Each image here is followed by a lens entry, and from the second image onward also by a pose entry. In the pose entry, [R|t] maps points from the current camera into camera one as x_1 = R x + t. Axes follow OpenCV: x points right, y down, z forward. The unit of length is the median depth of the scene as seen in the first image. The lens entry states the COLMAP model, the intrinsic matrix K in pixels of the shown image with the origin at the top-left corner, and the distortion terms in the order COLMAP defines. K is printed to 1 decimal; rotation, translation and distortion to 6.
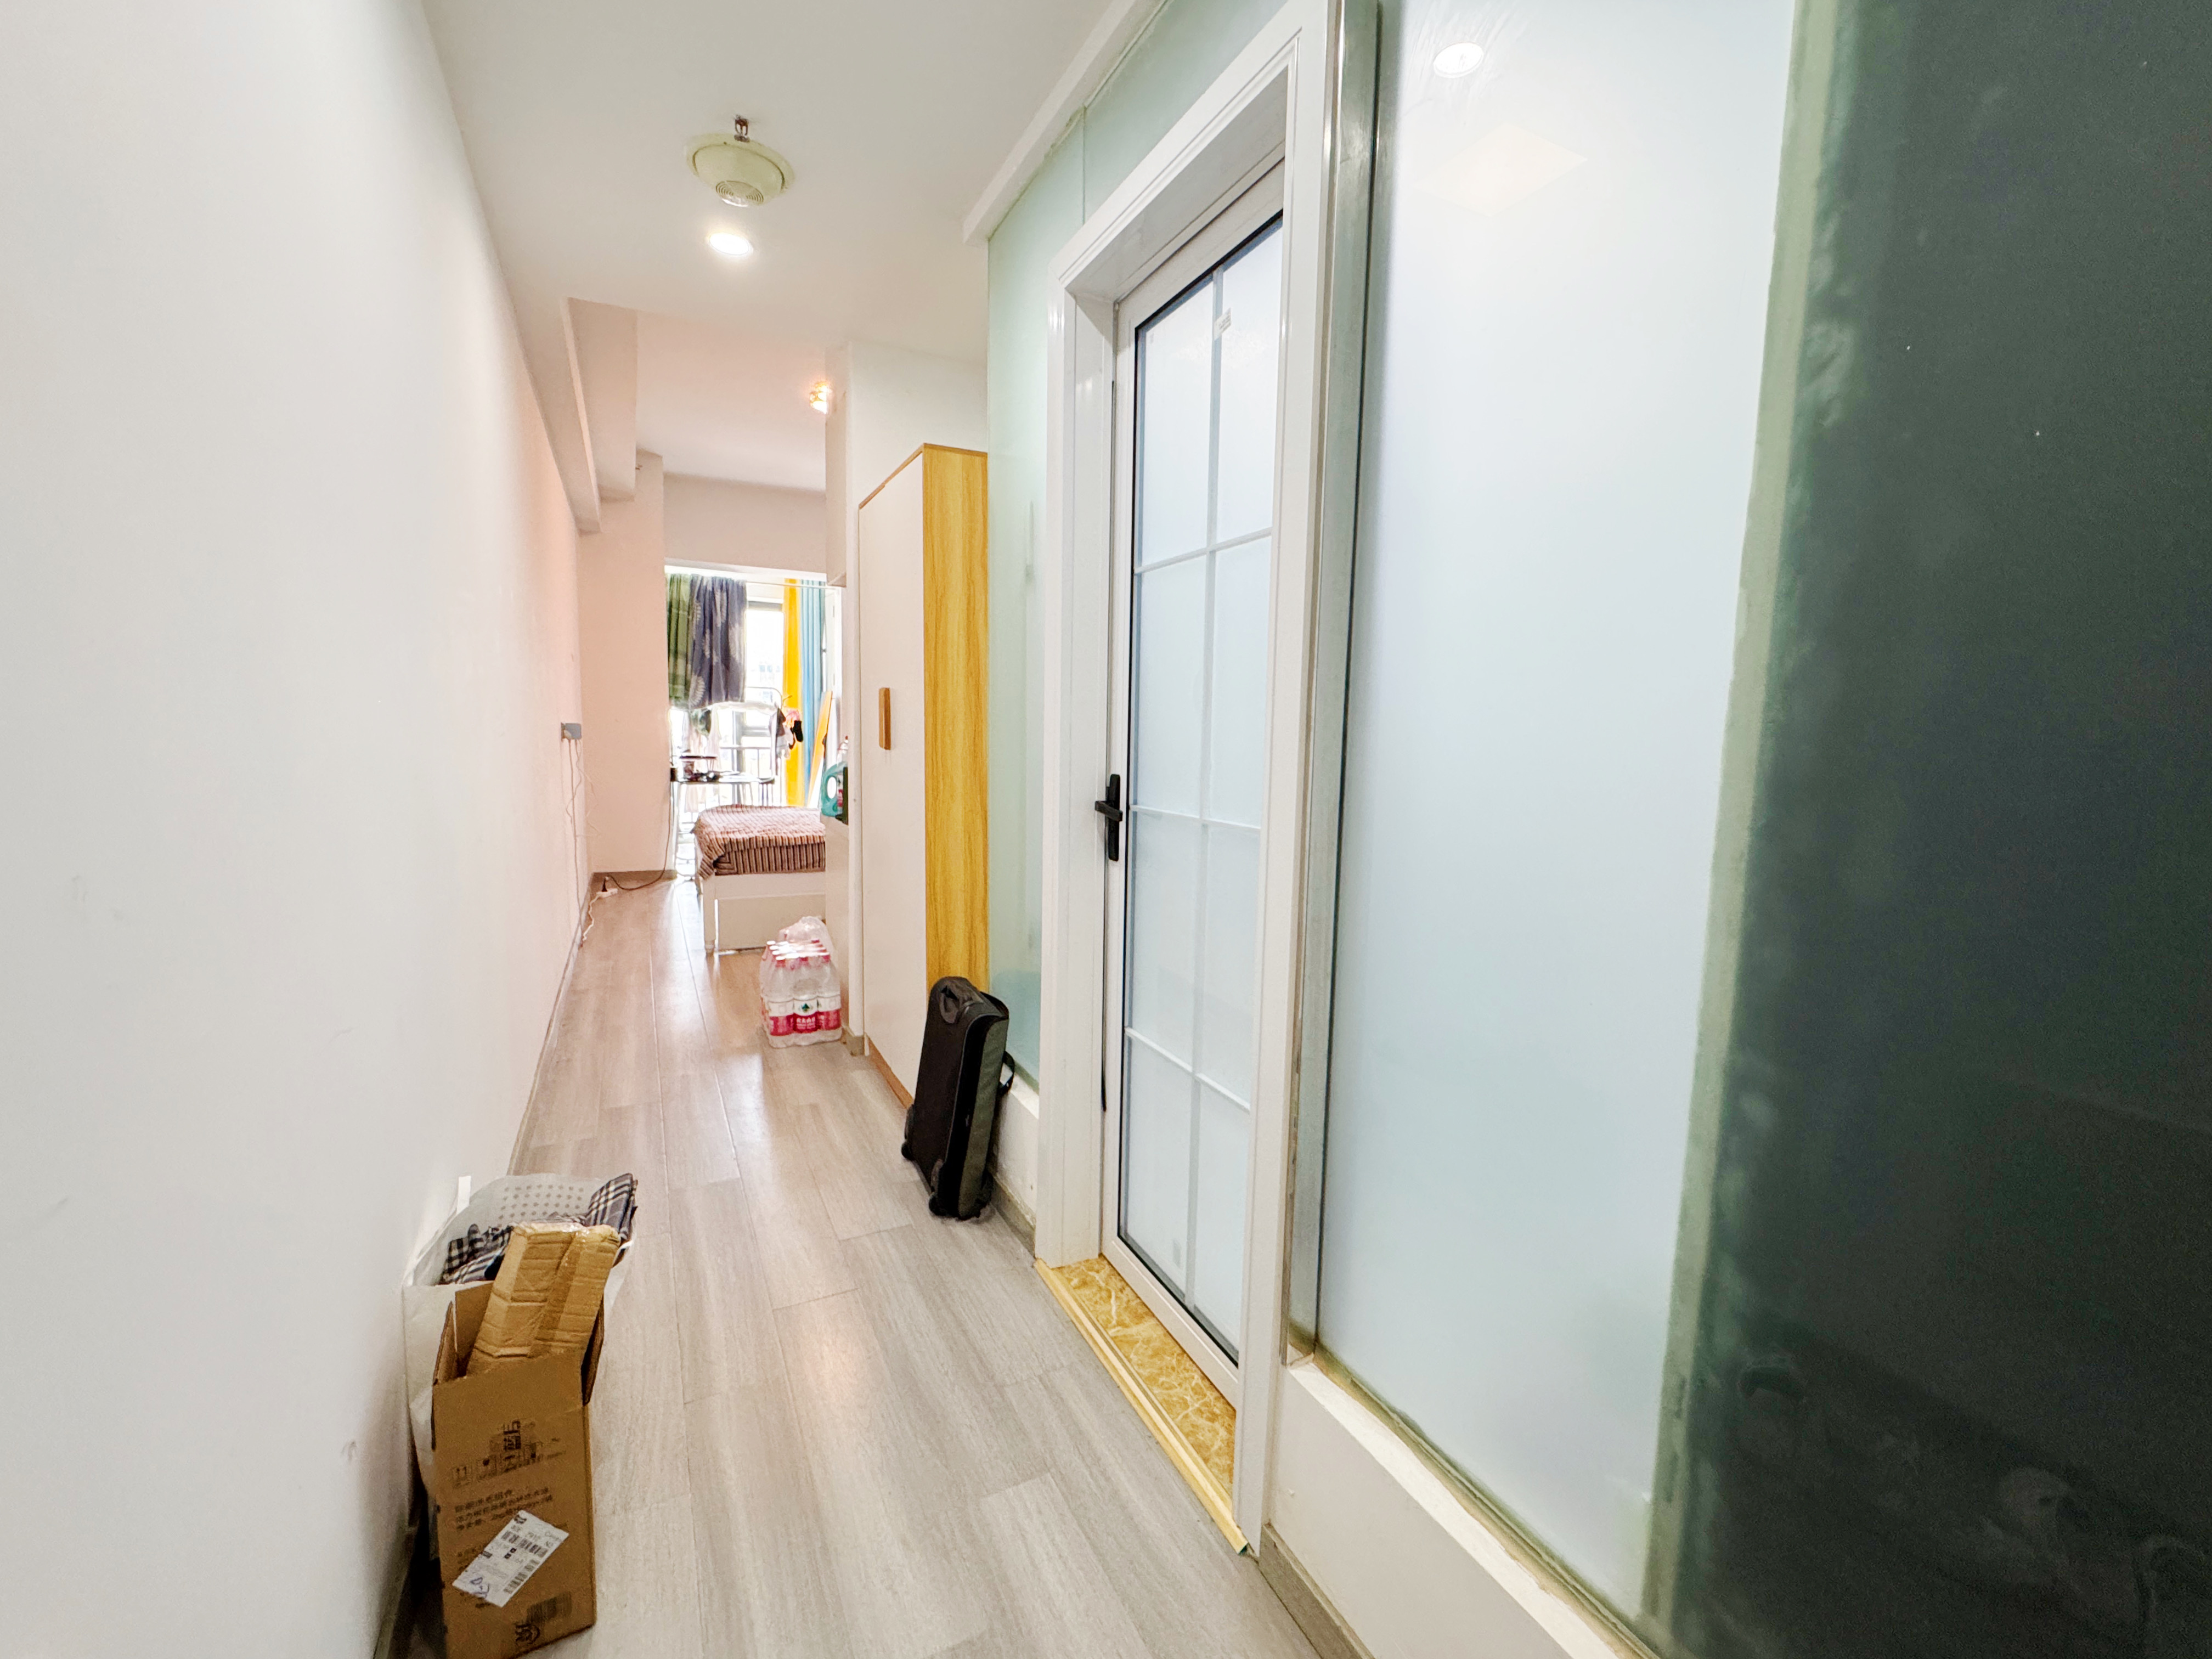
lens RADIAL K [[957.7, 0, 1106.0], [0, 957.7, 829.5], [0, 0, 1]] dist [0.019841, 0.000030]
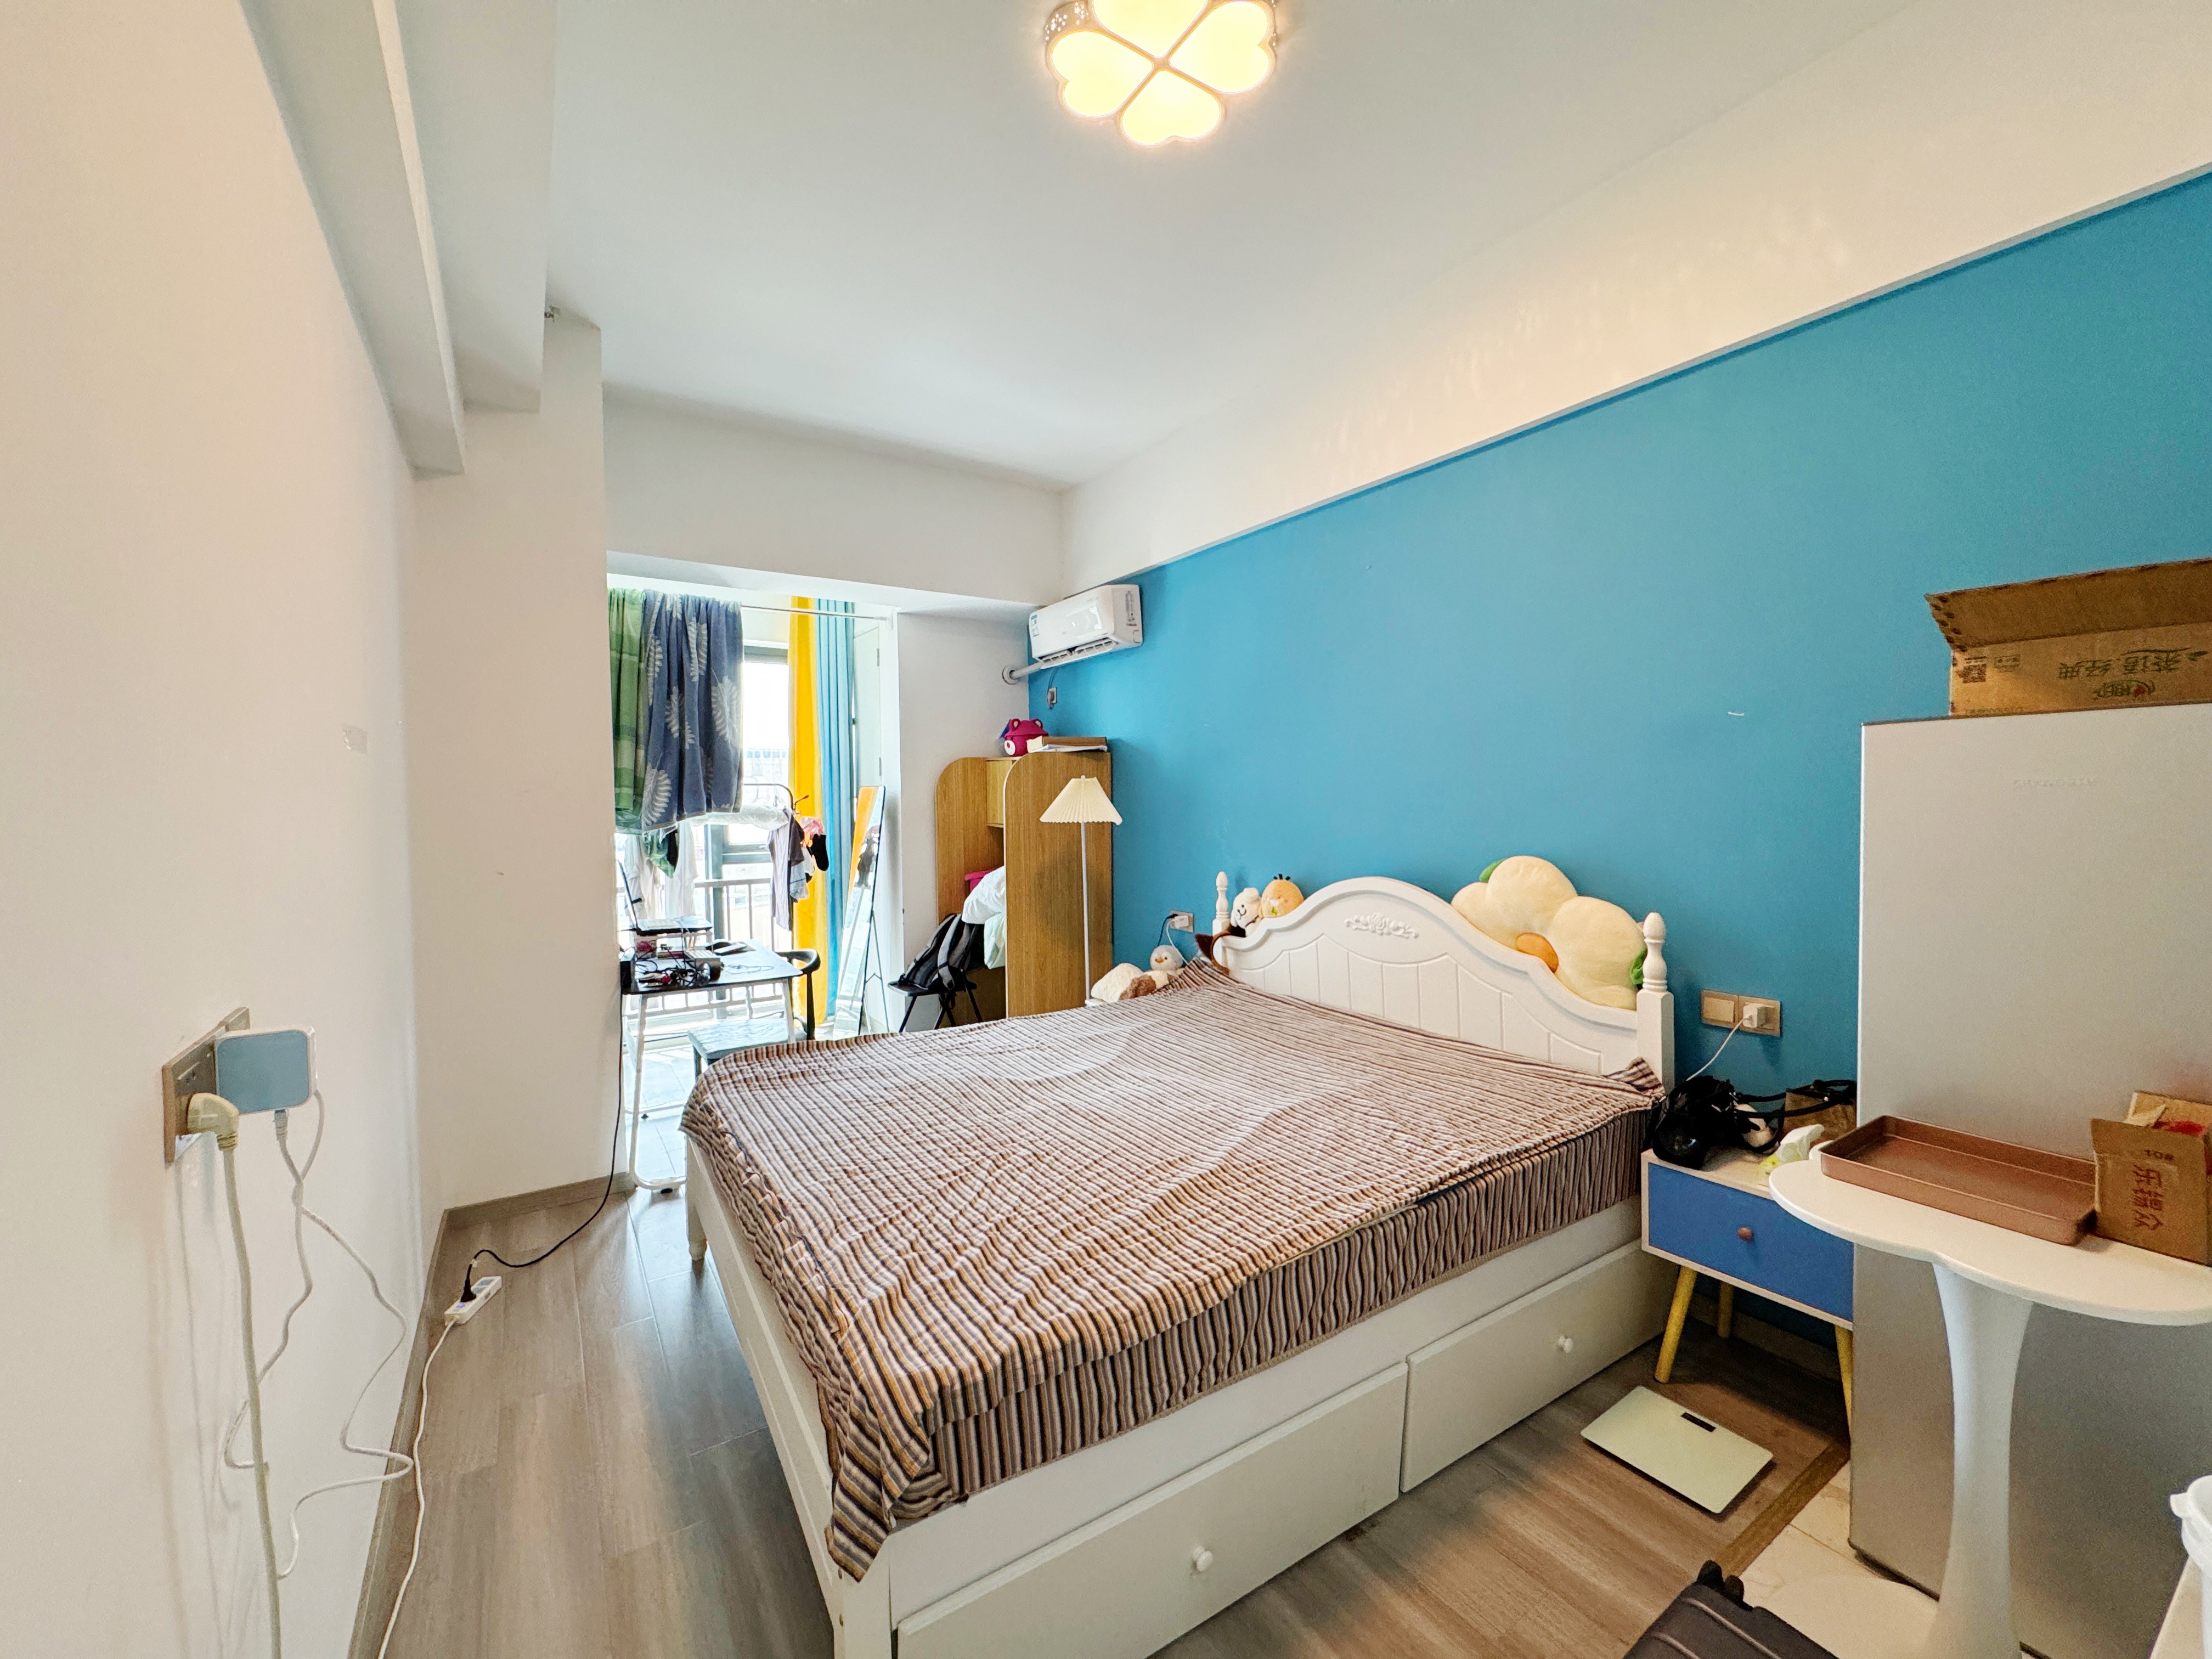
lens RADIAL K [[886.7, 0, 1106.6], [0, 886.7, 825.2], [0, 0, 1]] dist [0.000083, -0.000054]
pose [[0.991259, -0.042192, 0.125001, -0.232705], [0.051218, 0.996239, -0.069893, -0.078830], [-0.121582, 0.075685, 0.989692, 0.463974]]
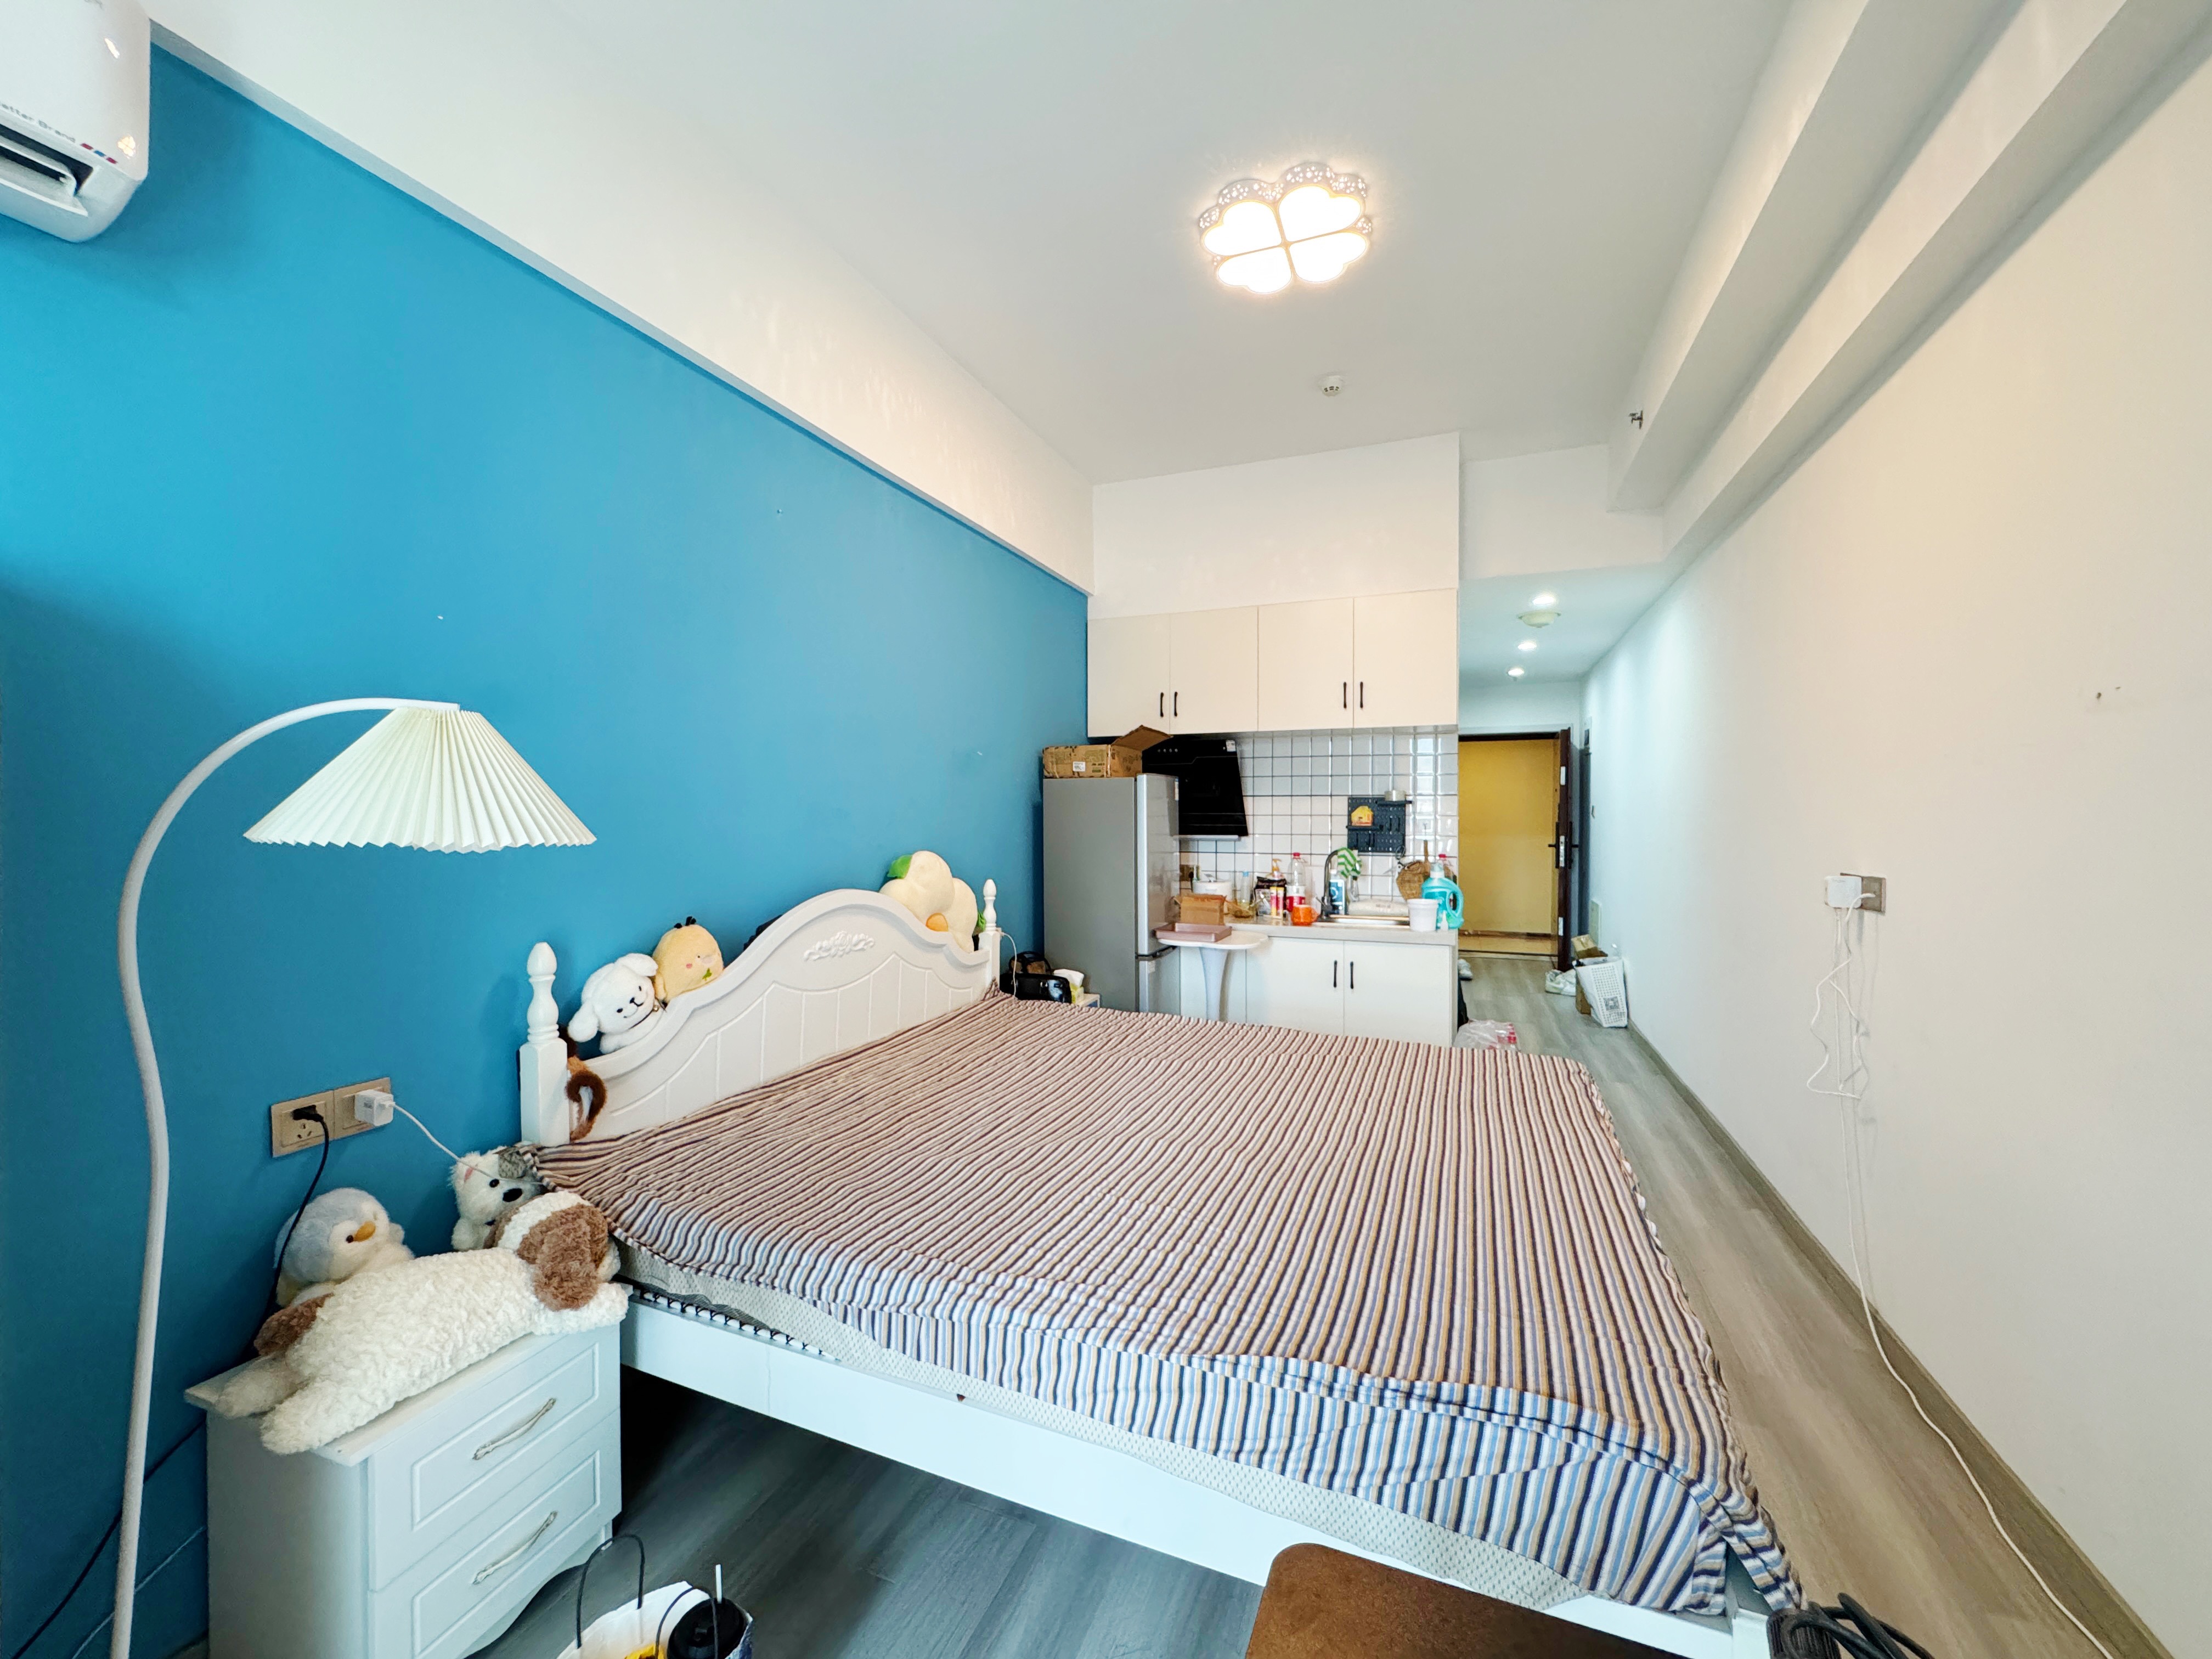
lens RADIAL K [[886.7, 0, 1106.6], [0, 886.7, 825.2], [0, 0, 1]] dist [0.000083, -0.000054]
pose [[-0.674090, -0.040303, 0.737549, -0.389028], [0.057528, 0.992613, 0.106819, -0.134323], [-0.736406, 0.114435, -0.666791, 1.001188]]
